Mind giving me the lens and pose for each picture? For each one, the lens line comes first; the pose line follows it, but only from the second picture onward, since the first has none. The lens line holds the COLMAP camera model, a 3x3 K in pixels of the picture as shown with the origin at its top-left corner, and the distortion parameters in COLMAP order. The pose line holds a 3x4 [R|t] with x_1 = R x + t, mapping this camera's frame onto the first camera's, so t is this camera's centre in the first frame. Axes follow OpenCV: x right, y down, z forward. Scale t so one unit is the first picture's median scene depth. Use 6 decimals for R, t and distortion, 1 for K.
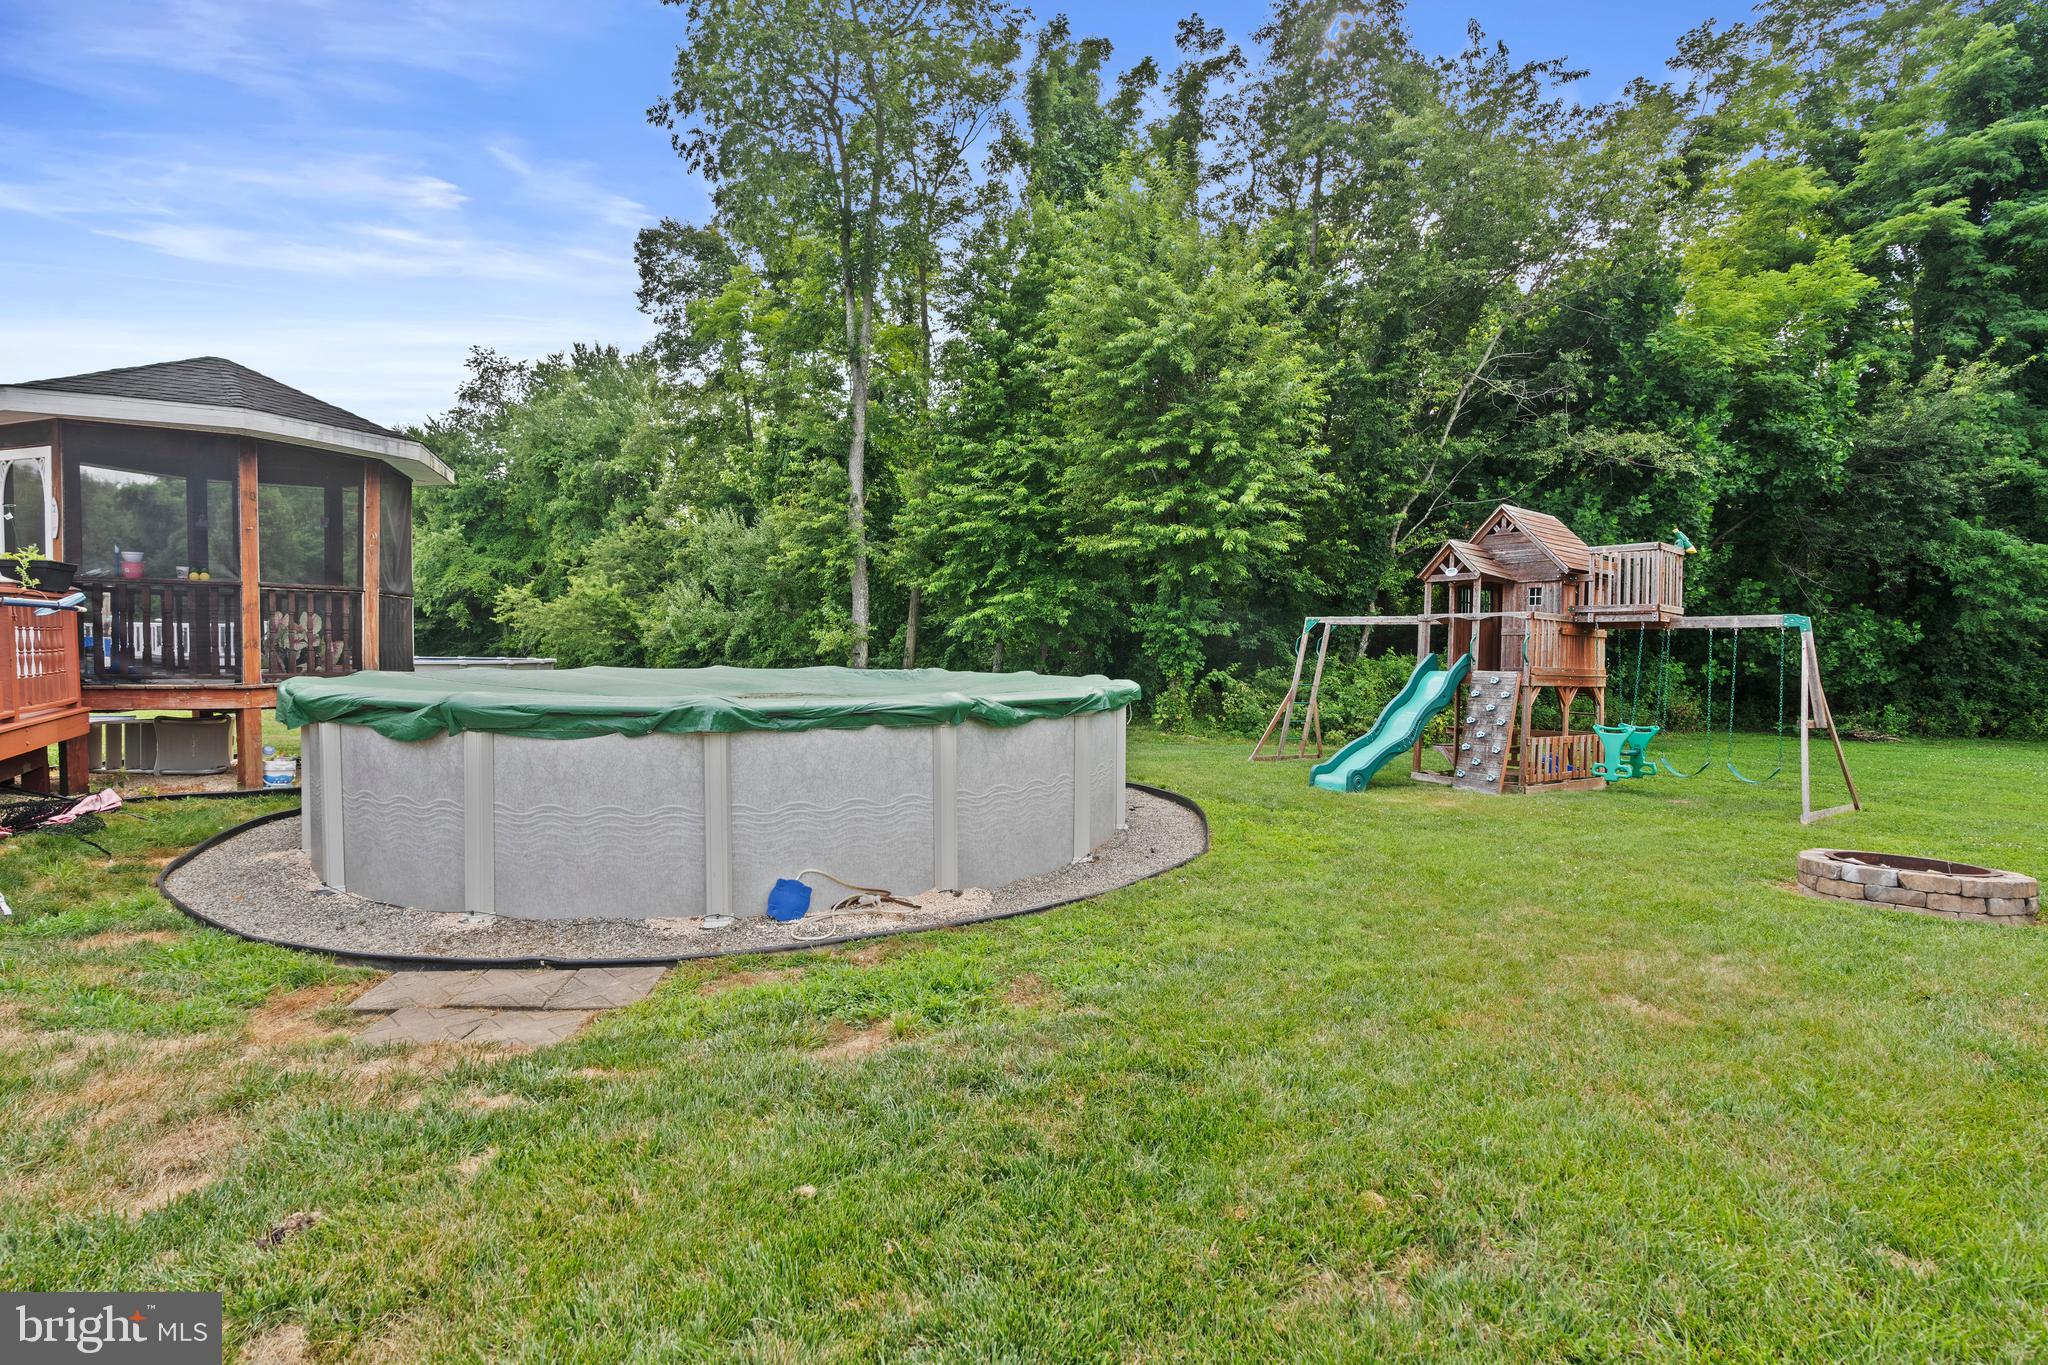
lens RADIAL K [[955.3, 0, 1024.0], [0, 955.3, 682.5], [0, 0, 1]] dist [-0.002014, 0.001871]
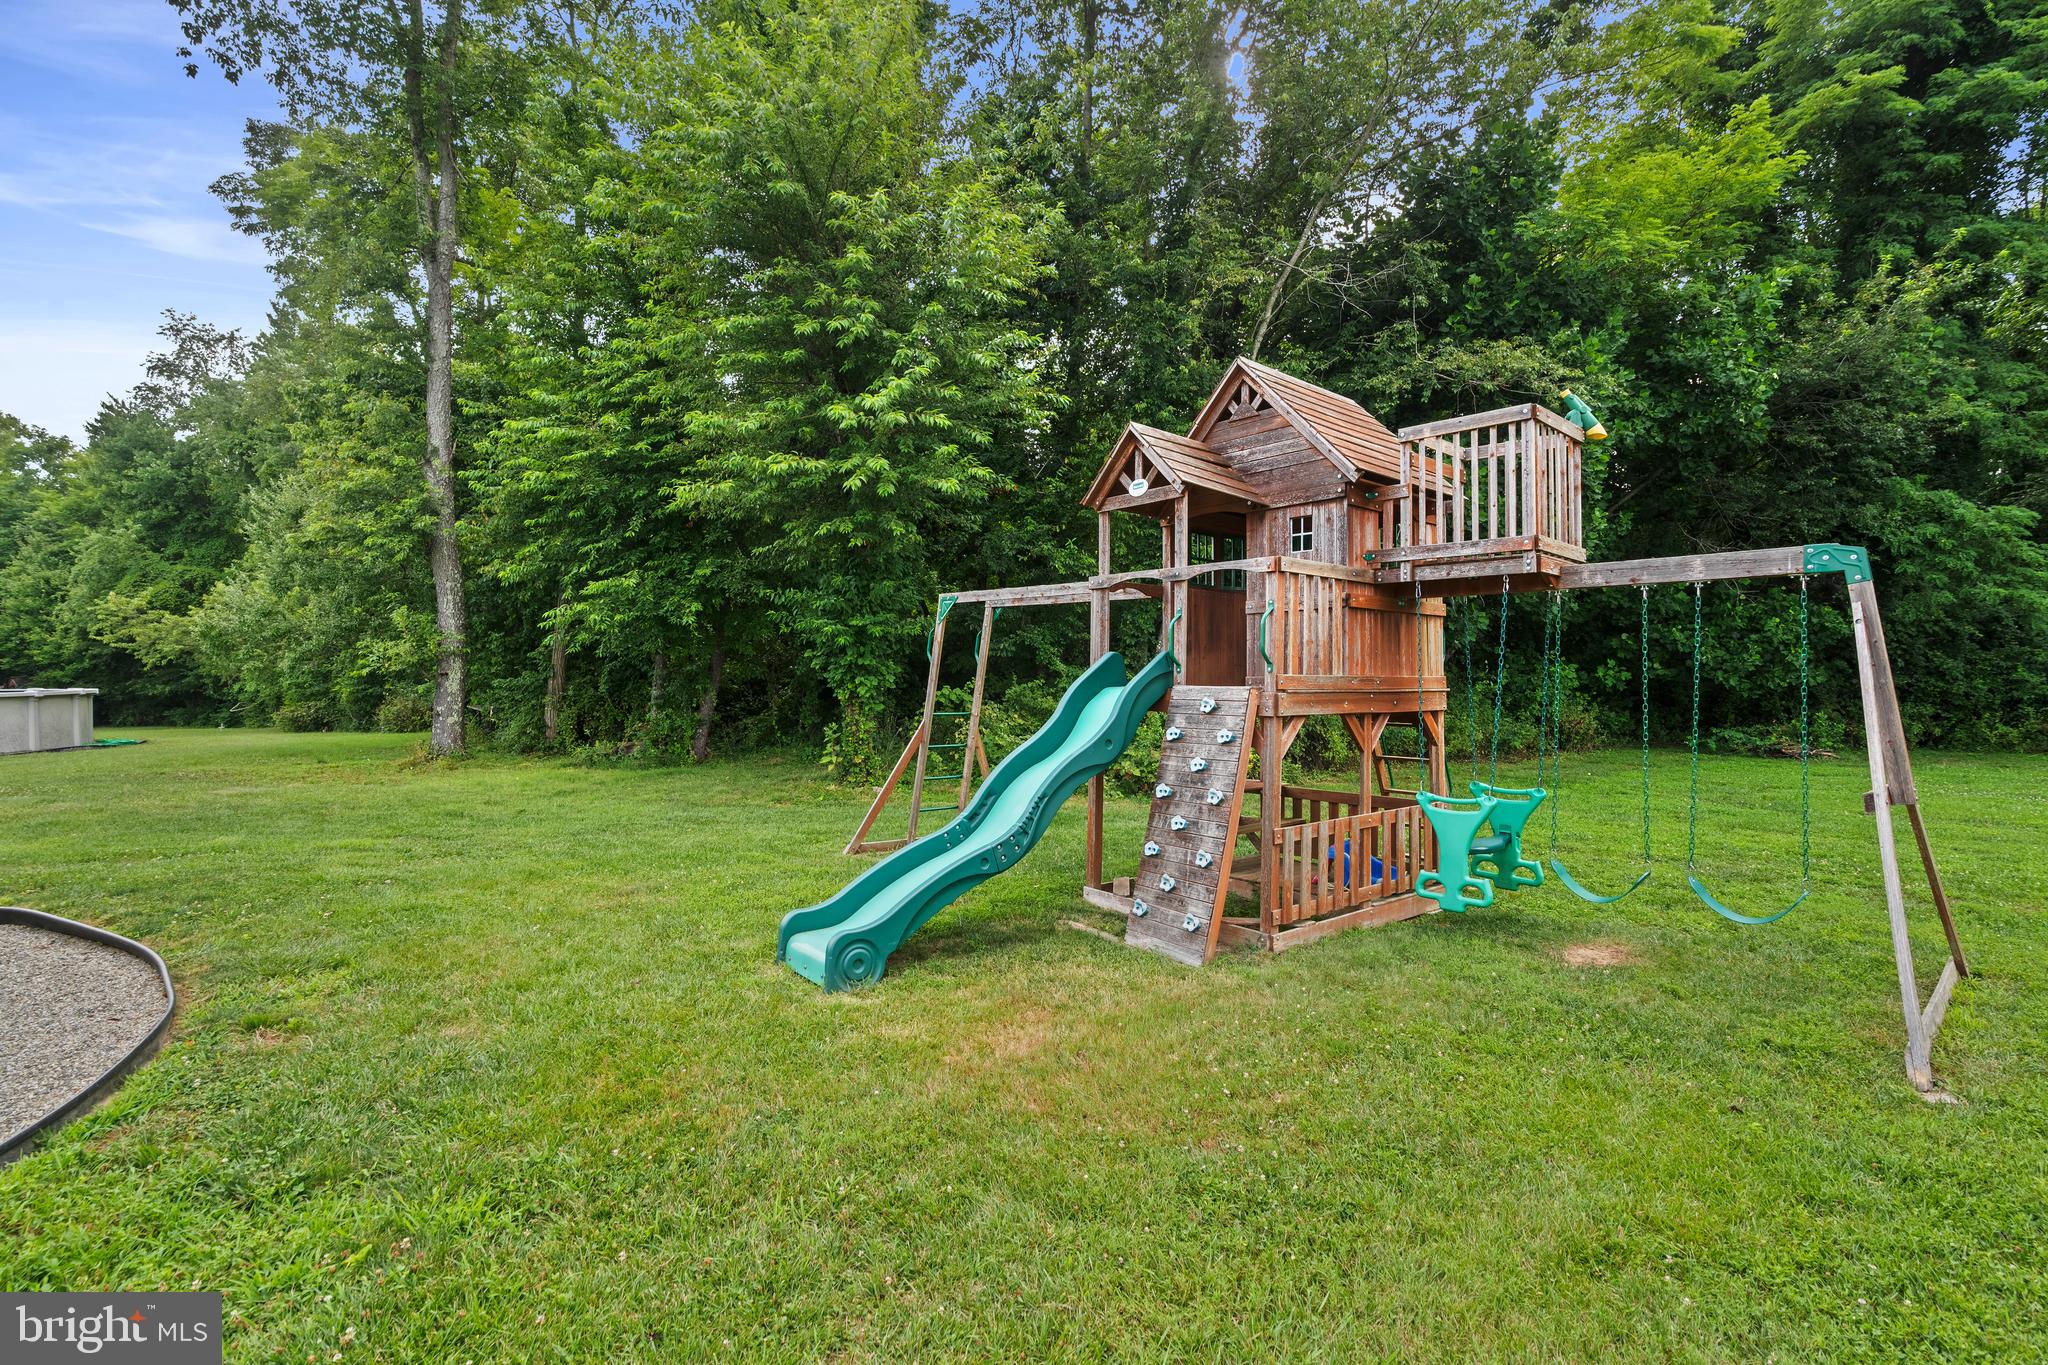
lens RADIAL K [[944.7, 0, 1024.0], [0, 944.7, 682.5], [0, 0, 1]] dist [0.001093, 0.000409]
pose [[0.996594, -0.020951, 0.079757, 0.210428], [0.022216, 0.999641, -0.015006, -0.004962], [-0.079414, 0.016727, 0.996701, 0.313118]]
